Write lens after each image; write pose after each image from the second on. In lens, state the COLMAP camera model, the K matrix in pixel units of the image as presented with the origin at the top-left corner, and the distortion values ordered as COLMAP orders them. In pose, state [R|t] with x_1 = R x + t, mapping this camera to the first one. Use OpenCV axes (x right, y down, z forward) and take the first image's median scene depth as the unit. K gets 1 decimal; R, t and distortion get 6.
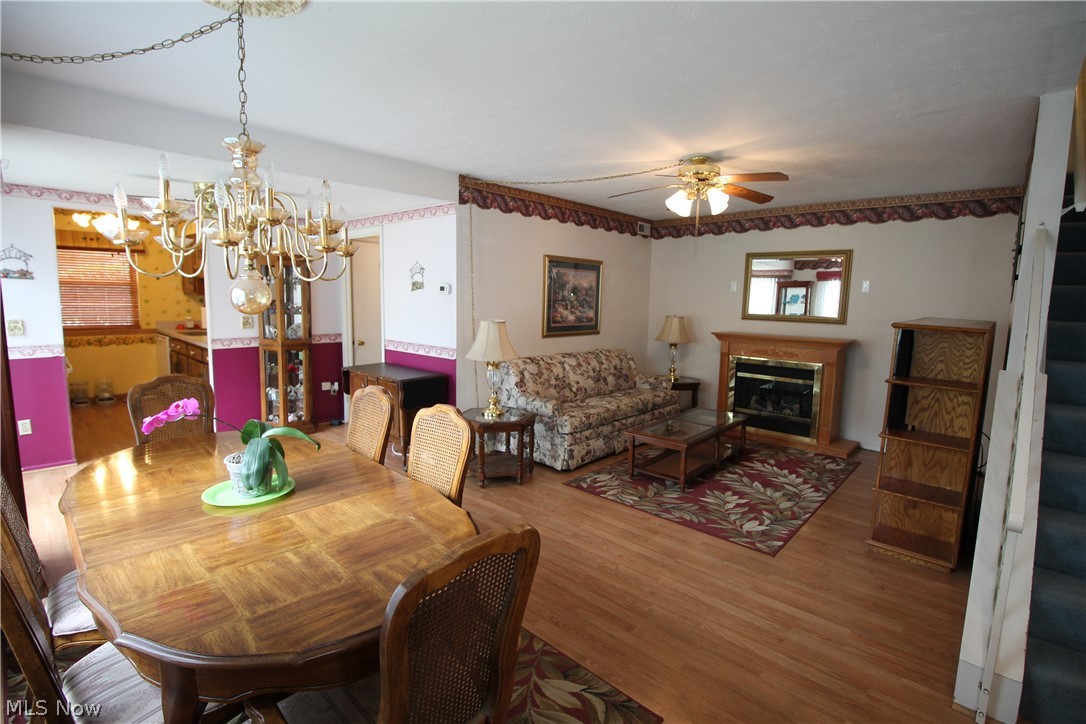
lens RADIAL K [[512.8, 0, 553.9], [0, 512.8, 358.6], [0, 0, 1]] dist [-0.009883, -0.006314]
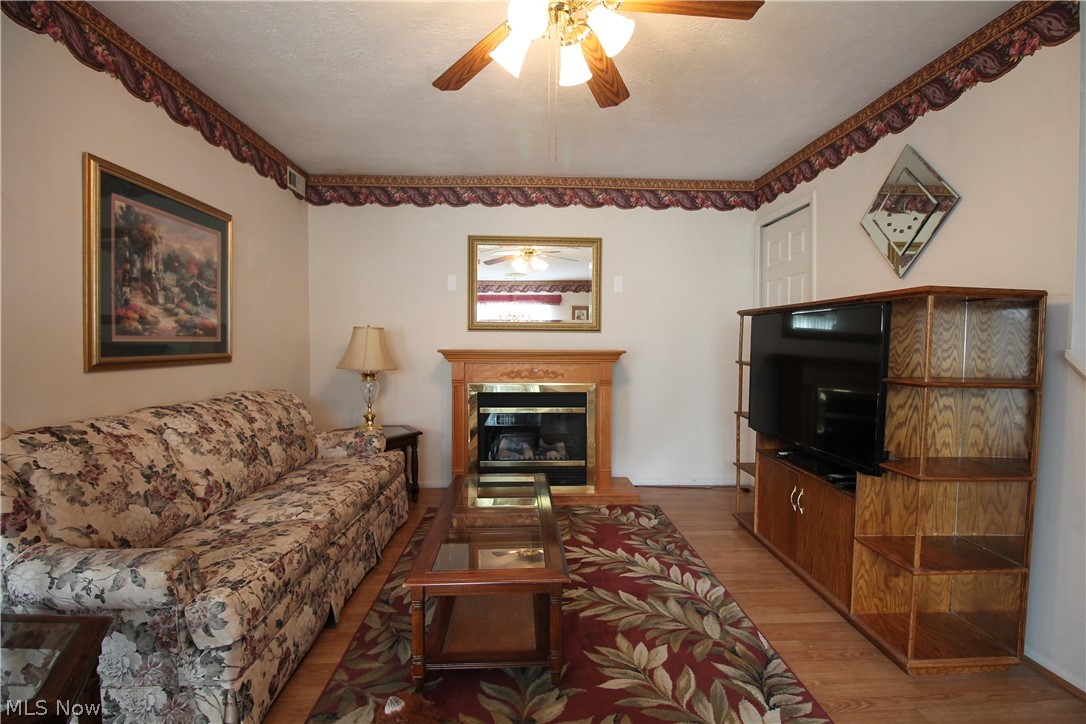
lens RADIAL K [[512.8, 0, 553.6], [0, 512.8, 357.2], [0, 0, 1]] dist [-0.009883, -0.006314]
pose [[0.715861, -0.041180, 0.697028, -0.038835], [0.095823, 0.994608, -0.039652, -0.003310], [-0.691637, 0.095177, 0.715947, 0.532757]]
